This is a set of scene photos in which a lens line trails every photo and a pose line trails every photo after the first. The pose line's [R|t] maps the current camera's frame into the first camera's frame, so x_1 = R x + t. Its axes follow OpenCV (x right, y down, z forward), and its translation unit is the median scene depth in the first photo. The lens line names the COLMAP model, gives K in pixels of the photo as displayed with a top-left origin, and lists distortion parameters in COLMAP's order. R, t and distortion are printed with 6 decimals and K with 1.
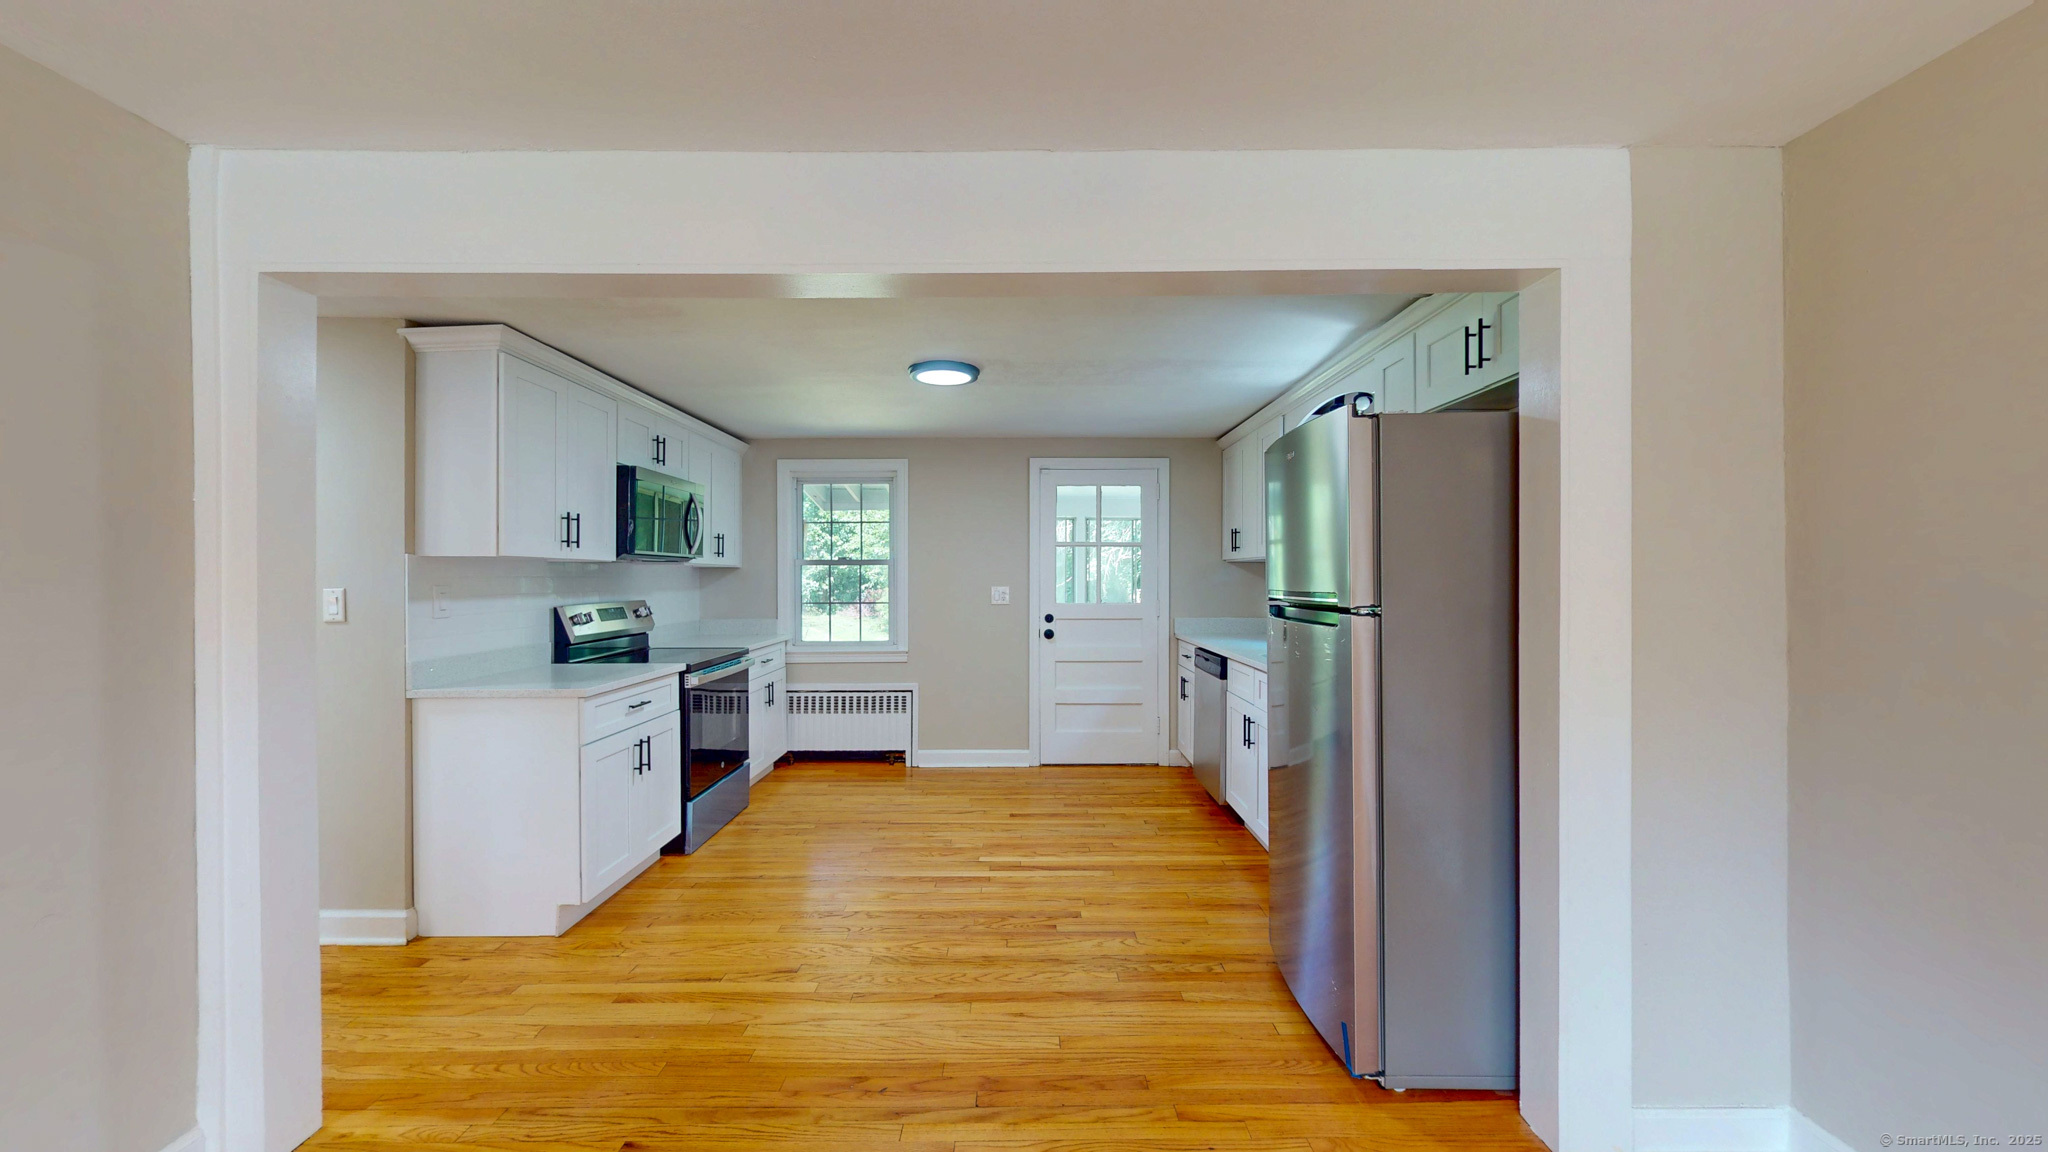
lens RADIAL K [[751.0, 0, 1023.7], [0, 751.0, 579.4], [0, 0, 1]] dist [-0.002538, 0.000537]
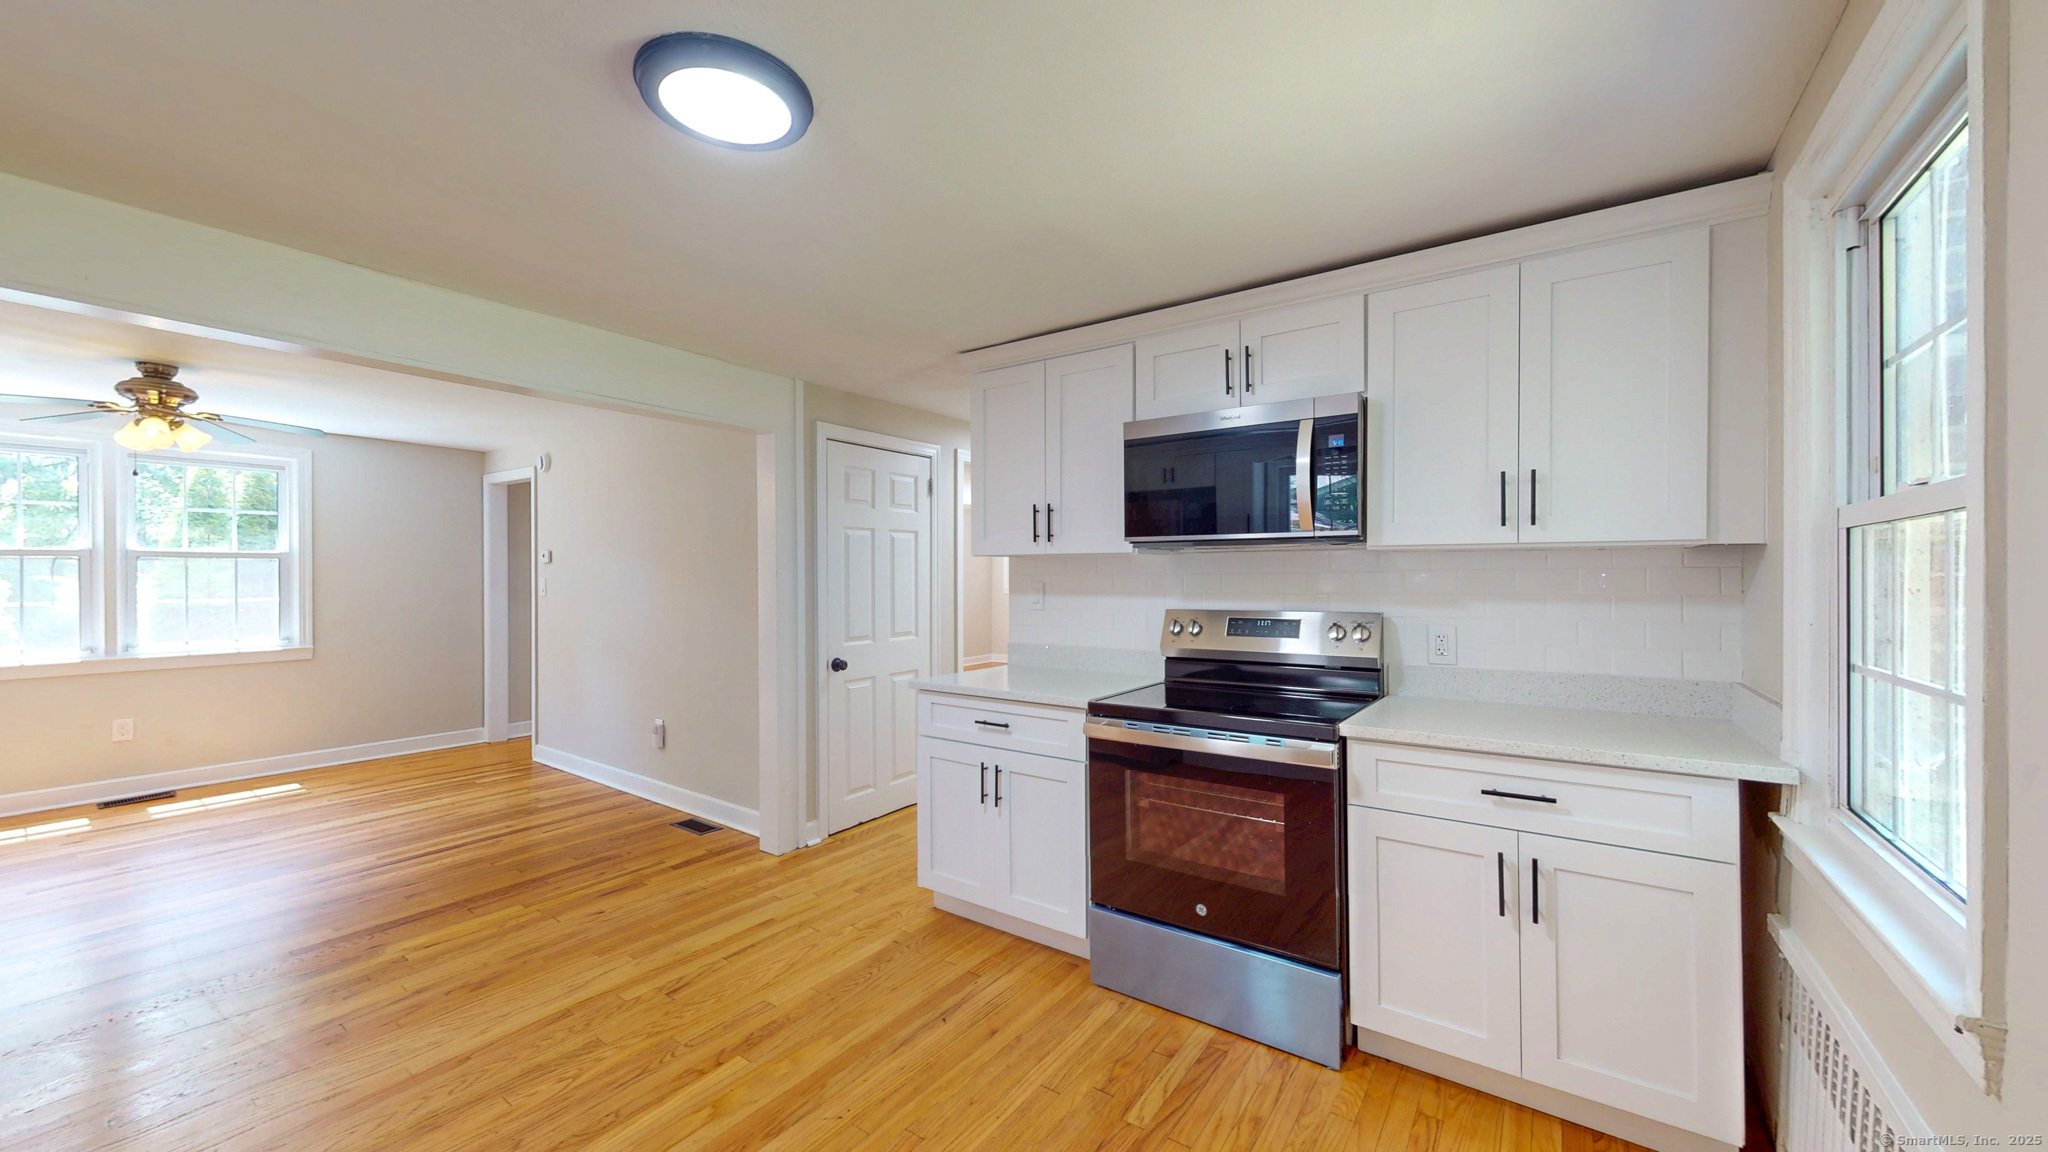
lens RADIAL K [[751.0, 0, 1025.6], [0, 751.0, 581.6], [0, 0, 1]] dist [-0.002538, 0.000537]
pose [[-0.583170, 0.009686, -0.812293, 0.136538], [0.000677, 0.999934, 0.011438, -0.003519], [0.812350, 0.006120, -0.583138, 1.349625]]
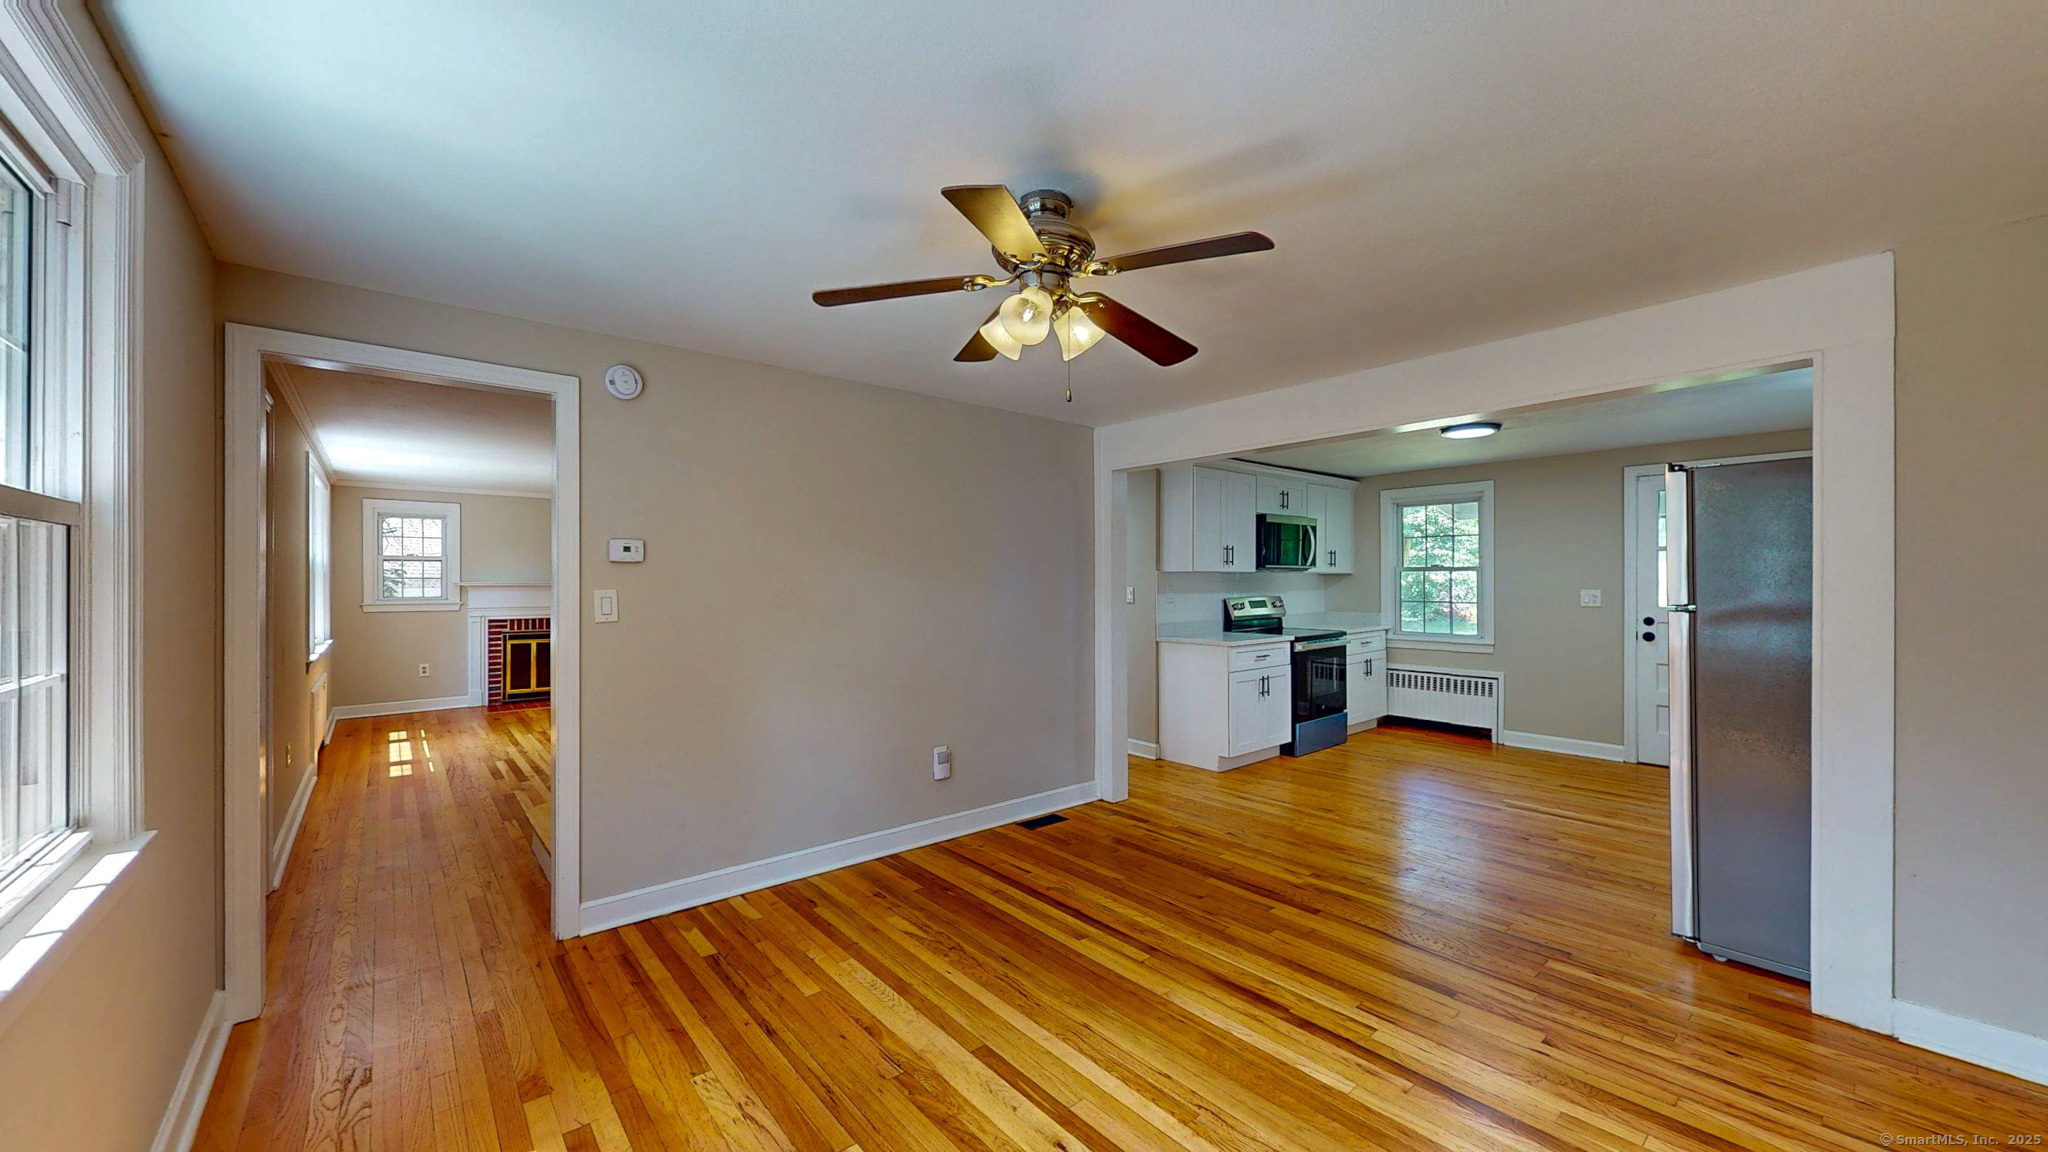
lens RADIAL K [[751.0, 0, 1021.3], [0, 751.0, 579.4], [0, 0, 1]] dist [-0.002538, 0.000537]
pose [[0.640027, -0.000905, -0.768352, 0.397940], [-0.000936, 0.999998, -0.001957, -0.003672], [0.768352, 0.001972, 0.640024, -0.458883]]
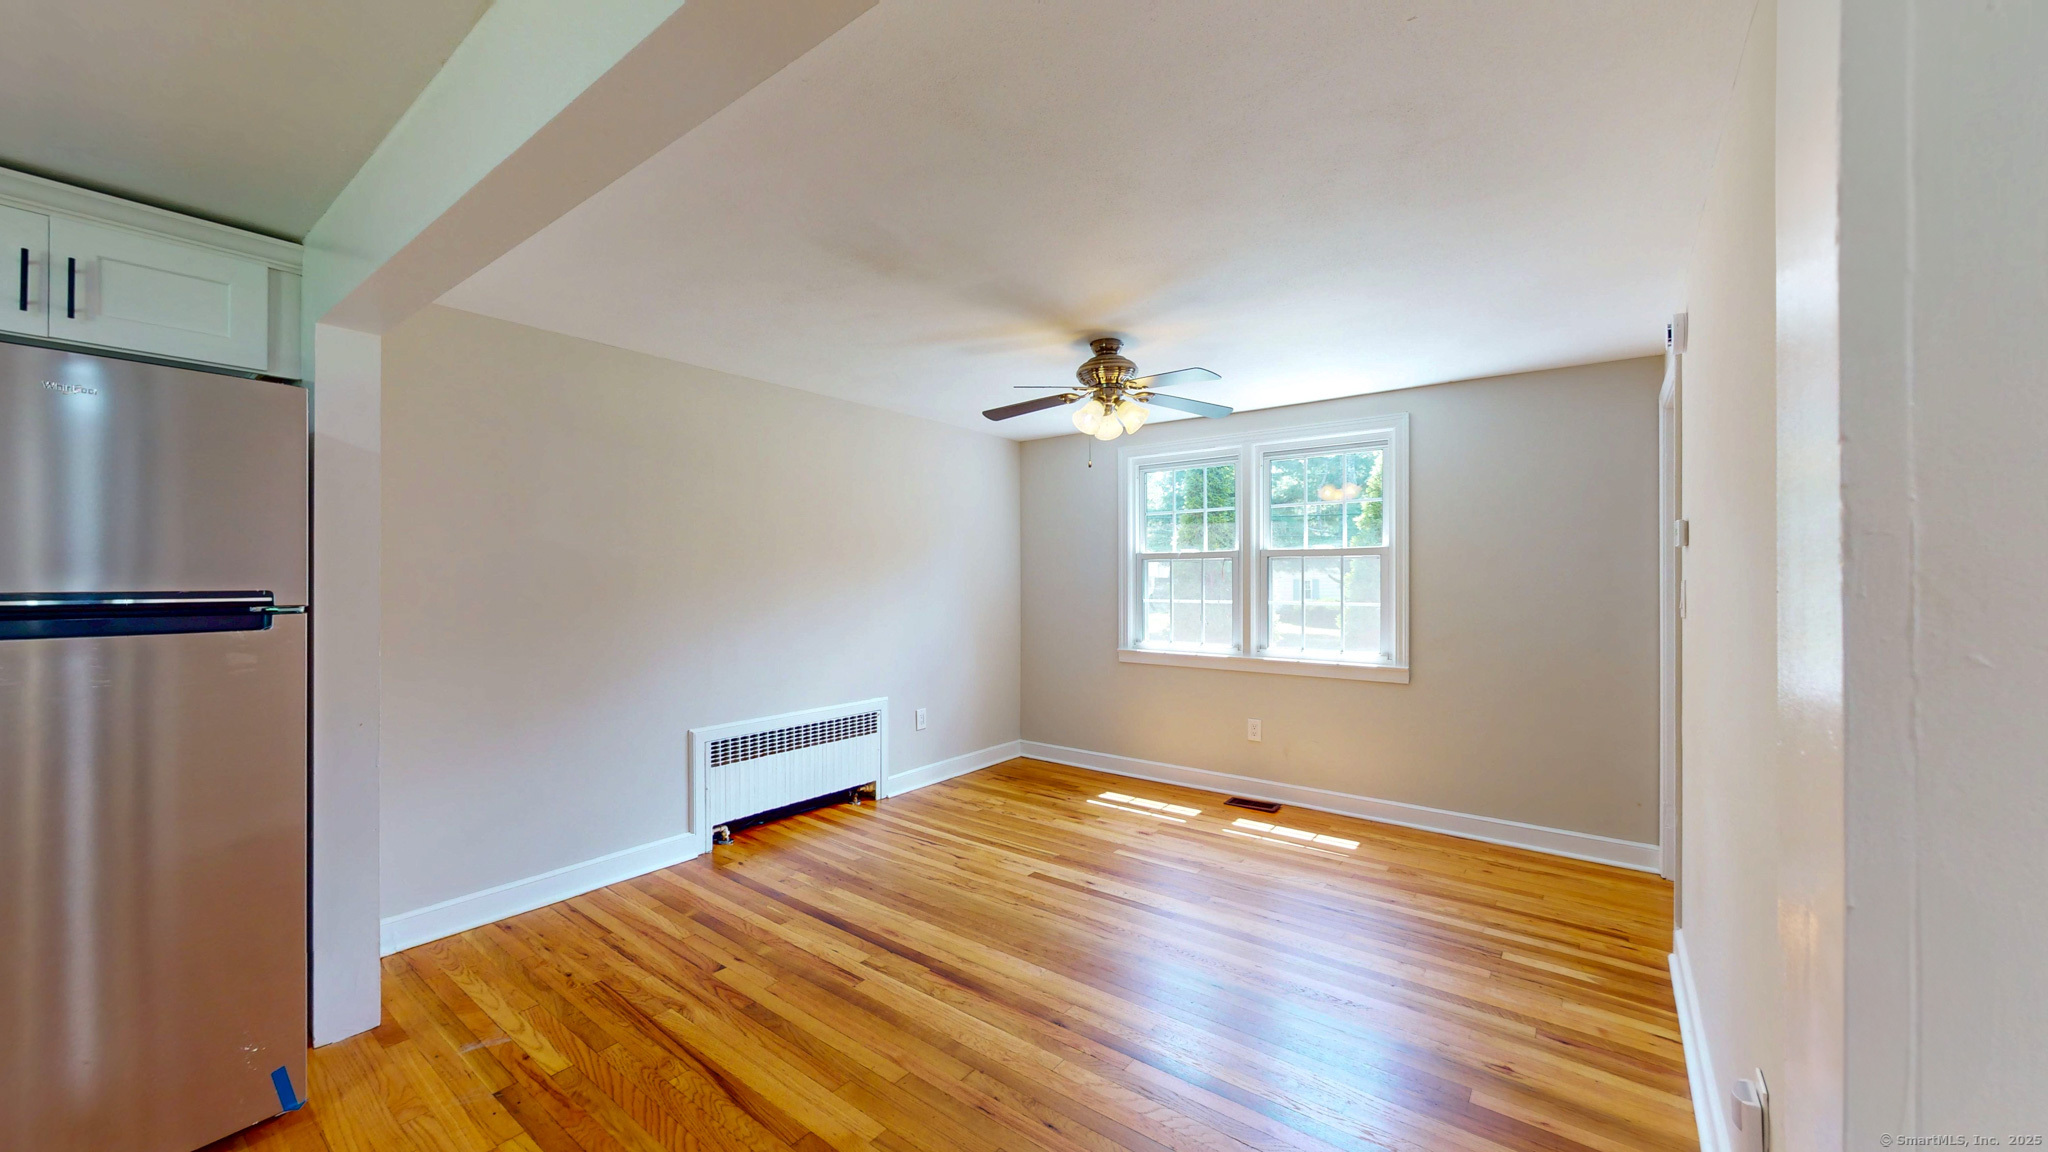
lens RADIAL K [[751.0, 0, 1021.1], [0, 751.0, 579.4], [0, 0, 1]] dist [-0.002538, 0.000537]
pose [[-0.789073, 0.000460, 0.614300, -0.450658], [0.001528, 0.999998, 0.001214, 0.003623], [-0.614298, 0.001897, -0.789072, 0.635865]]
